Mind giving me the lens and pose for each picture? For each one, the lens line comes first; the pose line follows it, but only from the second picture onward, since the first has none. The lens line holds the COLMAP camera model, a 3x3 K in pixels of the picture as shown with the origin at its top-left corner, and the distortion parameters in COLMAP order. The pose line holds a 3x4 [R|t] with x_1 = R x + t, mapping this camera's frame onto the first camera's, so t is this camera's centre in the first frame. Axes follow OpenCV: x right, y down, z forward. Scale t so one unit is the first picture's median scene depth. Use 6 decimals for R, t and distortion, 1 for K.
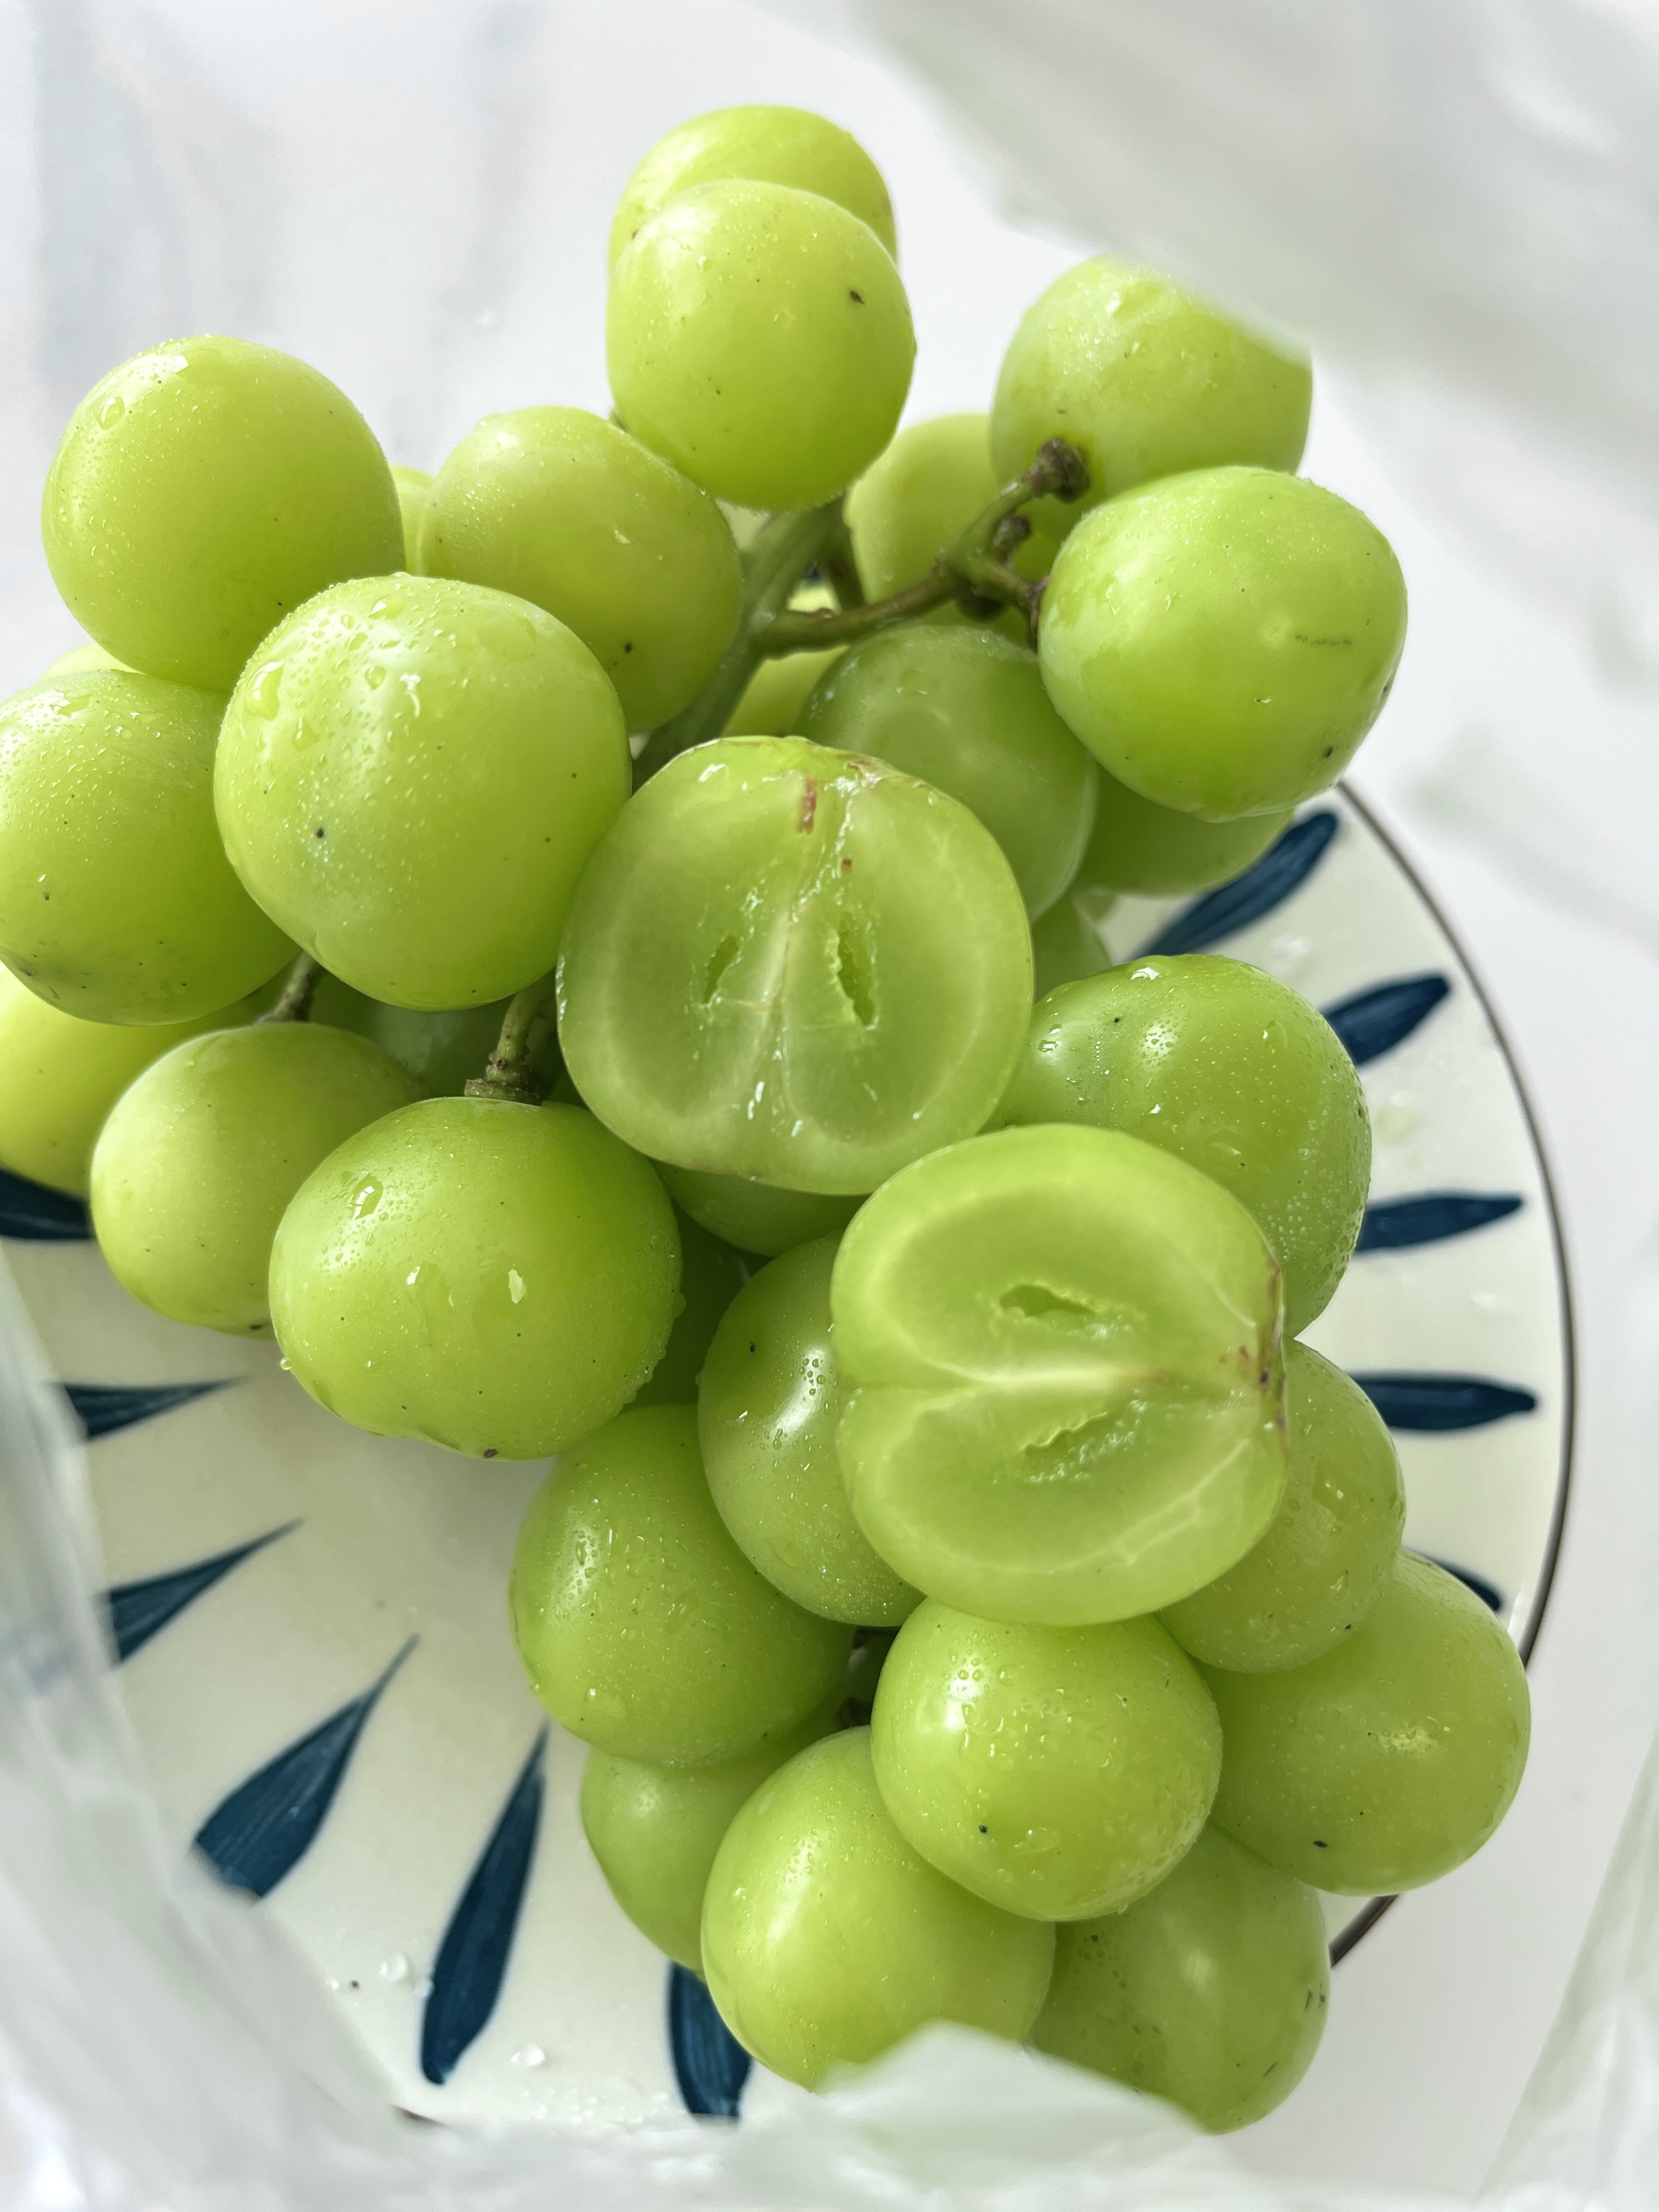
lens RADIAL K [[1669.6, 0, 829.5], [0, 1669.6, 1106.0], [0, 0, 1]] dist [0.001477, 0.091768]
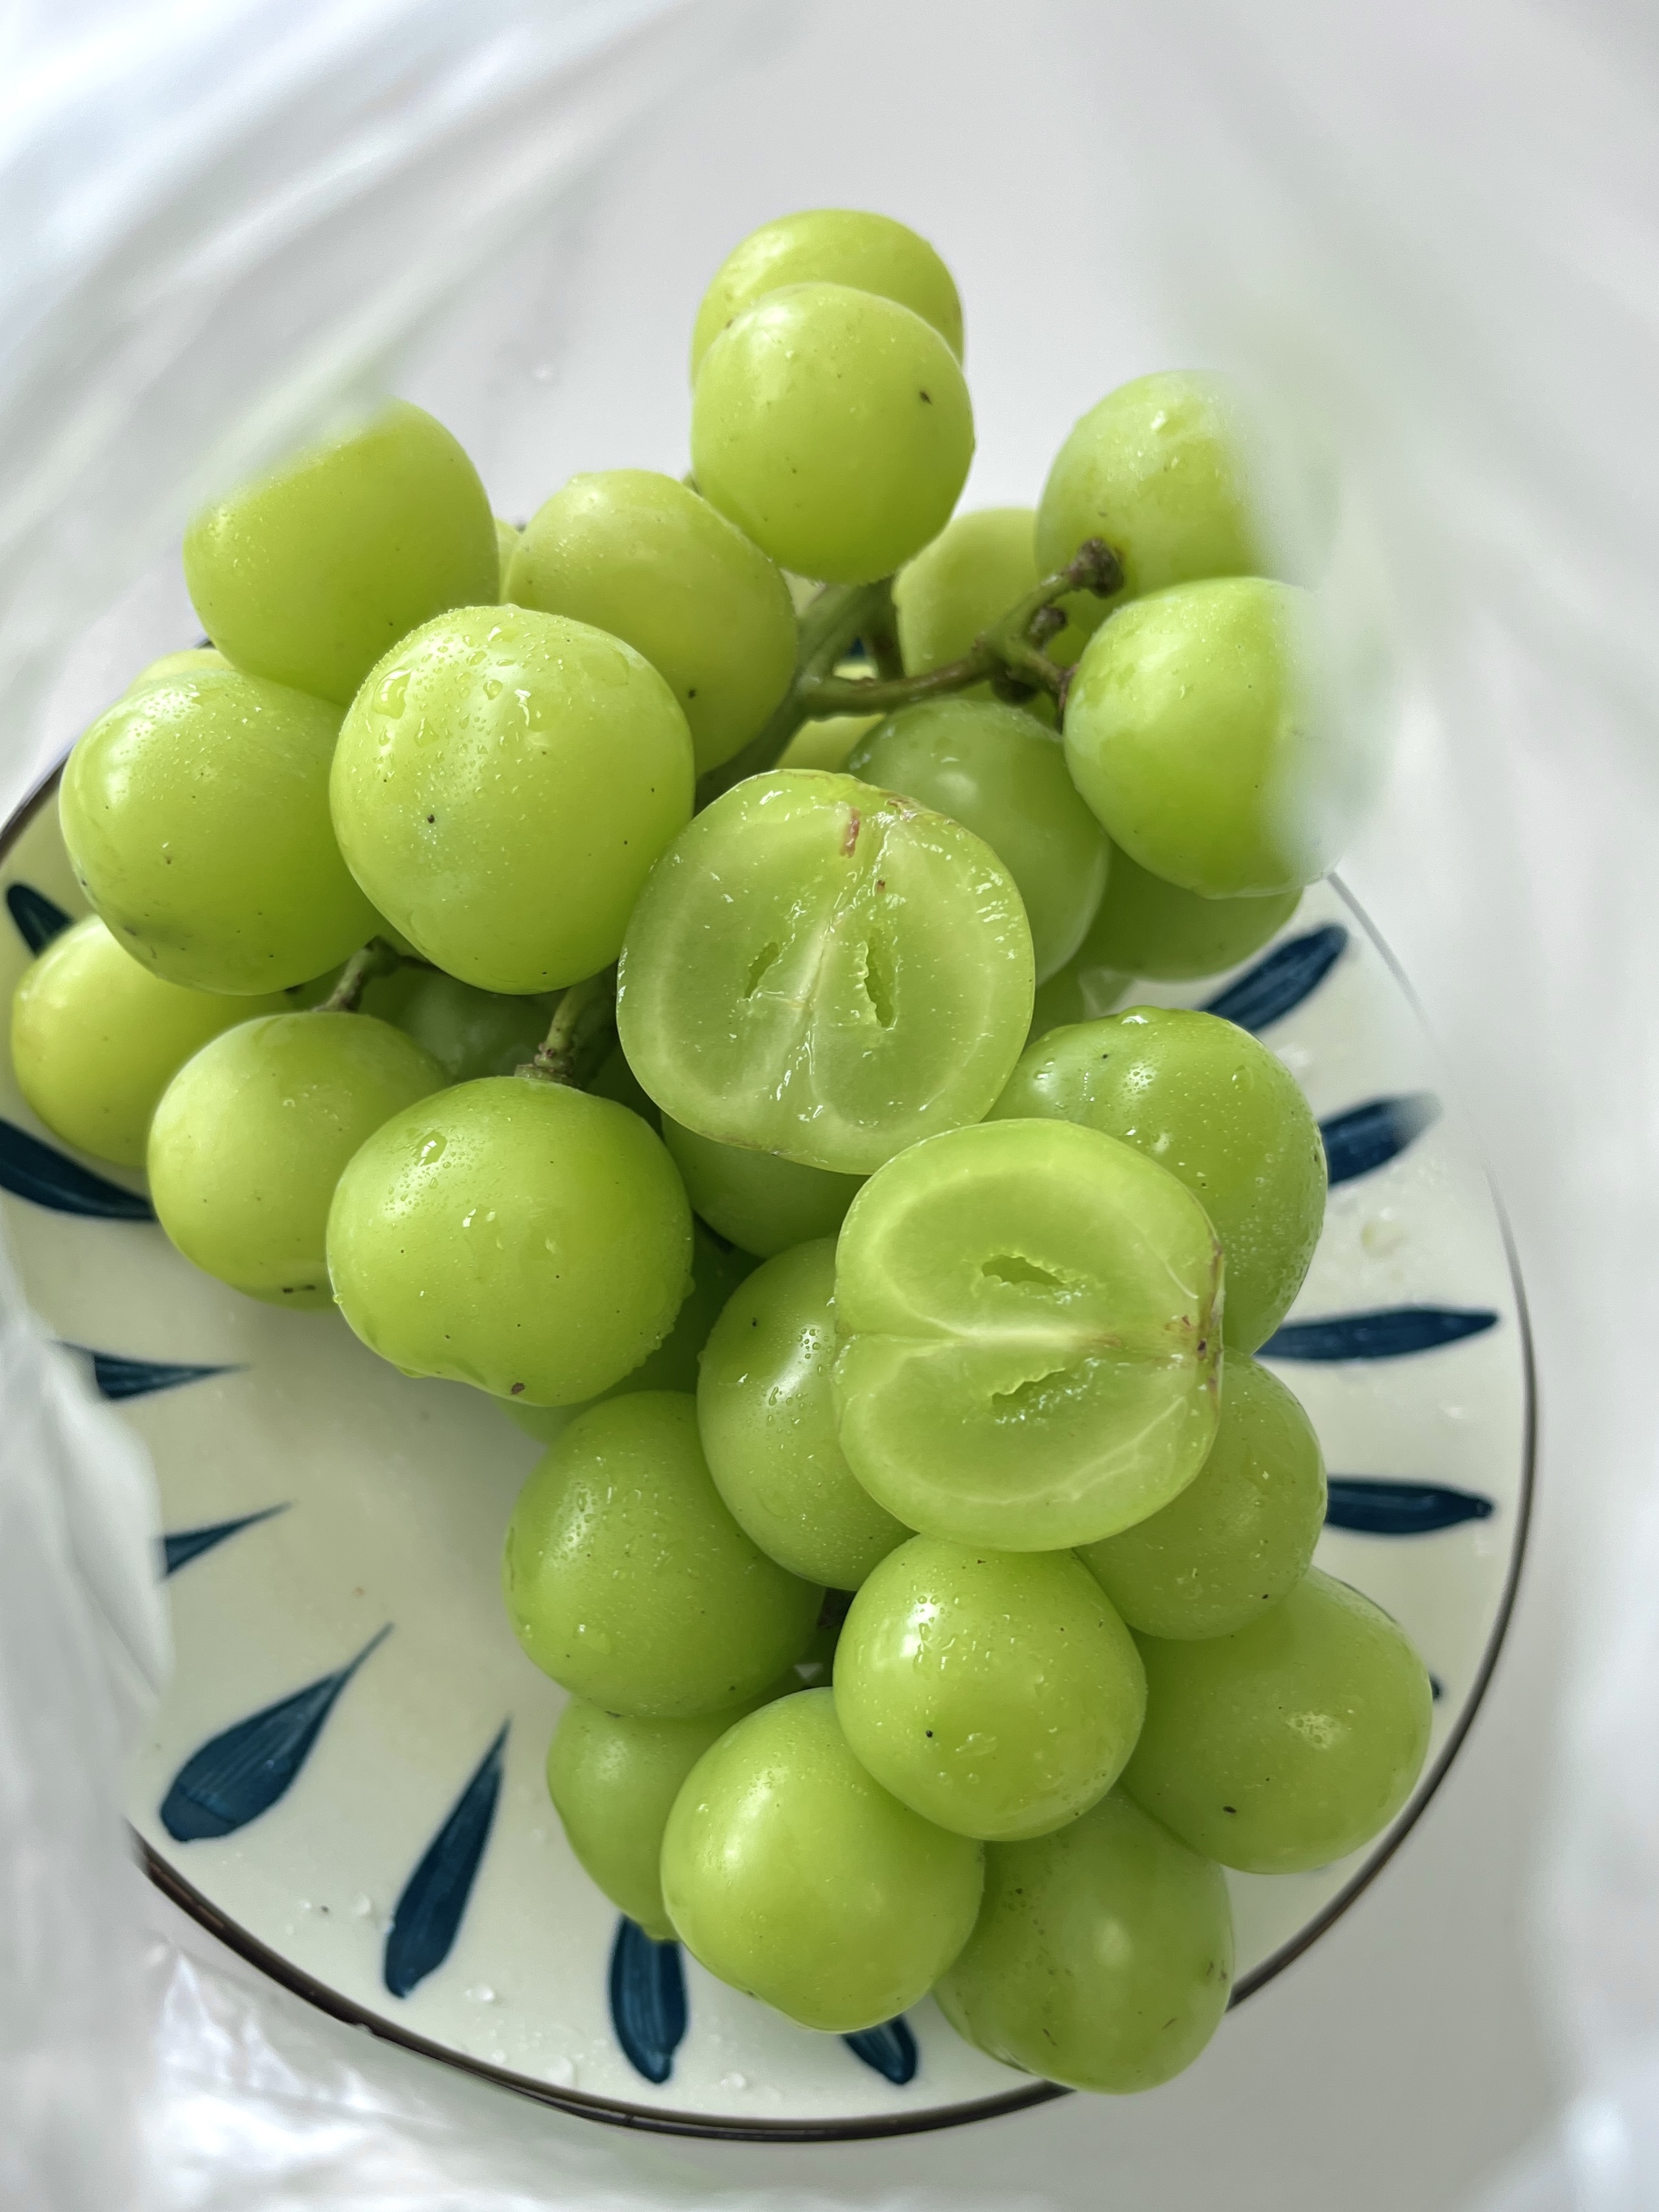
lens RADIAL K [[1678.6, 0, 830.0], [0, 1678.6, 1136.5], [0, 0, 1]] dist [0.056701, -0.001590]
pose [[0.996403, 0.084683, 0.003125, -0.010104], [-0.084554, 0.995981, -0.029541, 0.048919], [-0.005614, 0.029170, 0.999559, -0.120190]]
